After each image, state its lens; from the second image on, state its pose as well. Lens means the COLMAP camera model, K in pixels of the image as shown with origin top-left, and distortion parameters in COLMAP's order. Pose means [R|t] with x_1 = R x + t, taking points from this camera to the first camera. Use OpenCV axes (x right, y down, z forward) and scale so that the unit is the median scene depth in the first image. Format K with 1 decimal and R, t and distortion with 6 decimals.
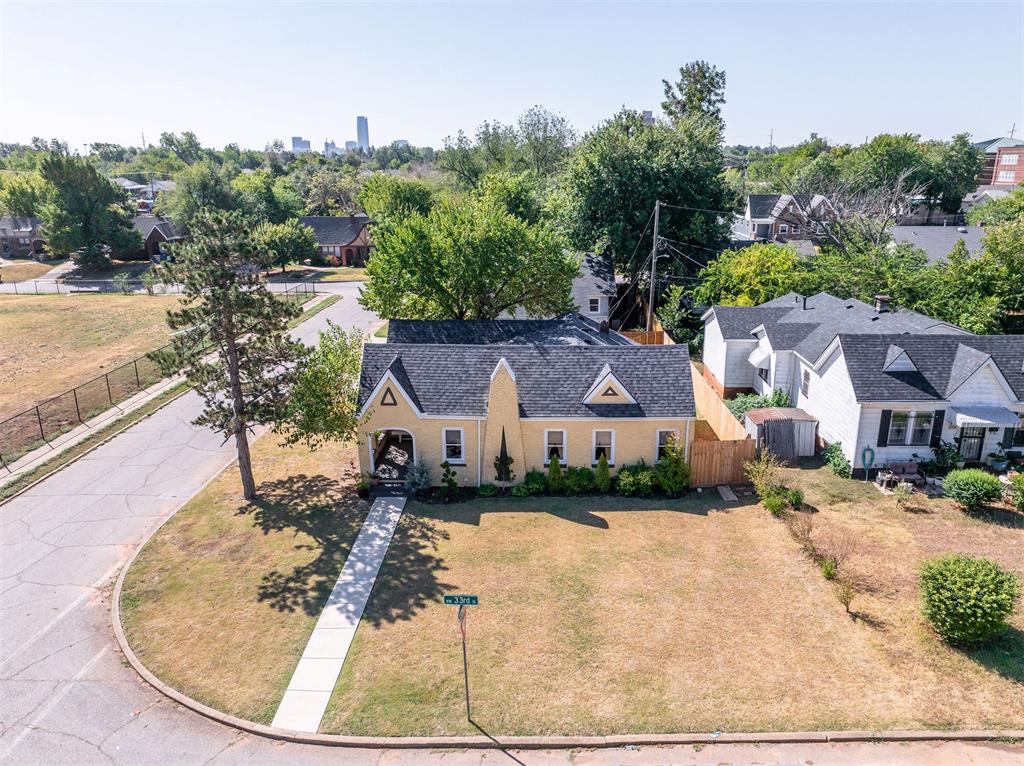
lens RADIAL K [[721.7, 0, 515.1], [0, 721.7, 378.6], [0, 0, 1]] dist [-0.036137, -0.009429]
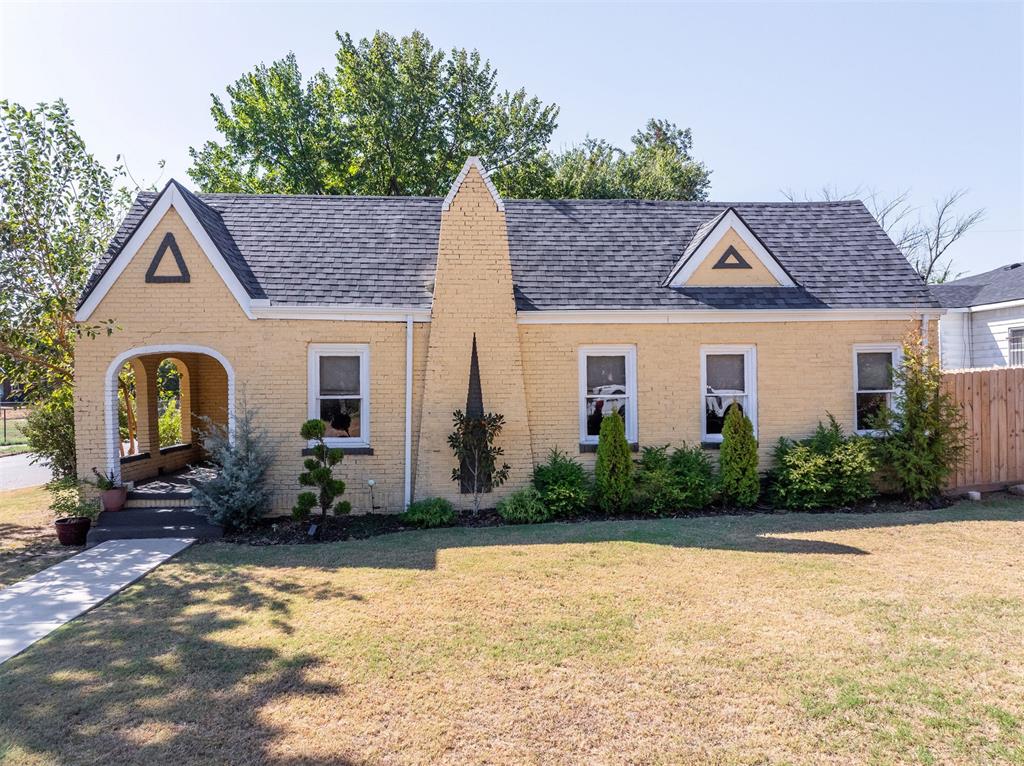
lens RADIAL K [[721.7, 0, 515.1], [0, 721.7, 378.6], [0, 0, 1]] dist [-0.036137, -0.009429]
pose [[0.993604, -0.000356, 0.112924, -0.037840], [0.032672, 0.958131, -0.284459, 0.197105], [-0.108094, 0.286329, 0.952014, 0.643640]]
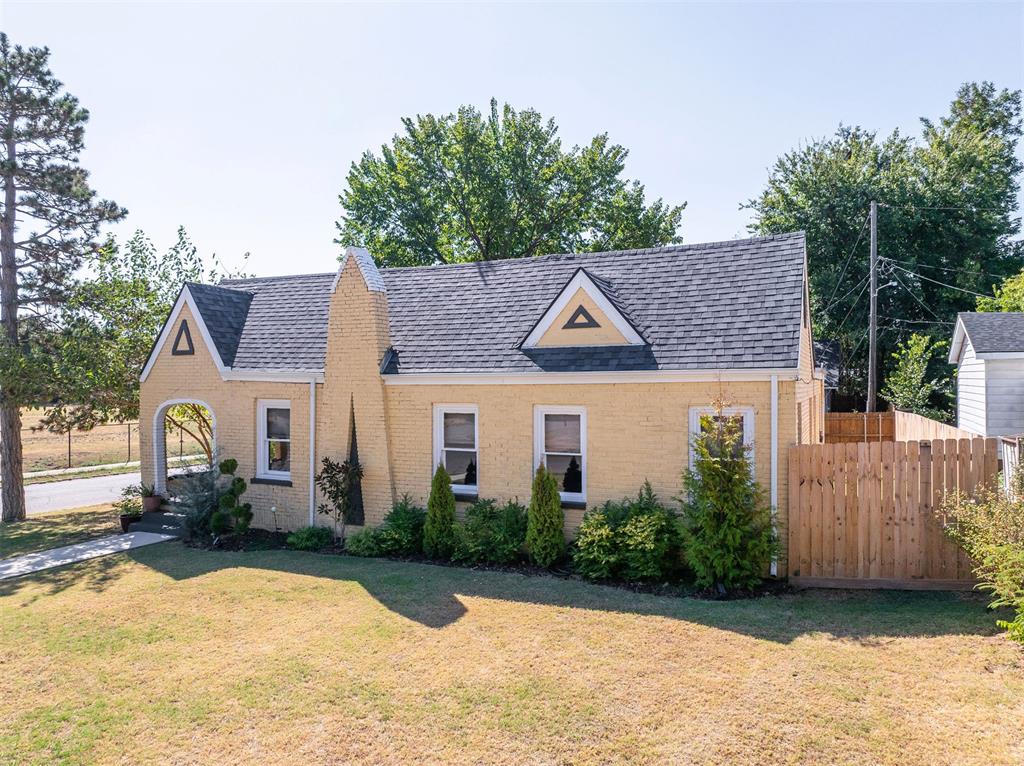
lens RADIAL K [[721.7, 0, 515.1], [0, 721.7, 378.6], [0, 0, 1]] dist [-0.036137, -0.009429]
pose [[0.919517, 0.004417, -0.393026, 0.260234], [-0.115041, 0.959173, -0.258367, 0.163183], [0.375838, 0.282786, 0.882484, 0.631848]]
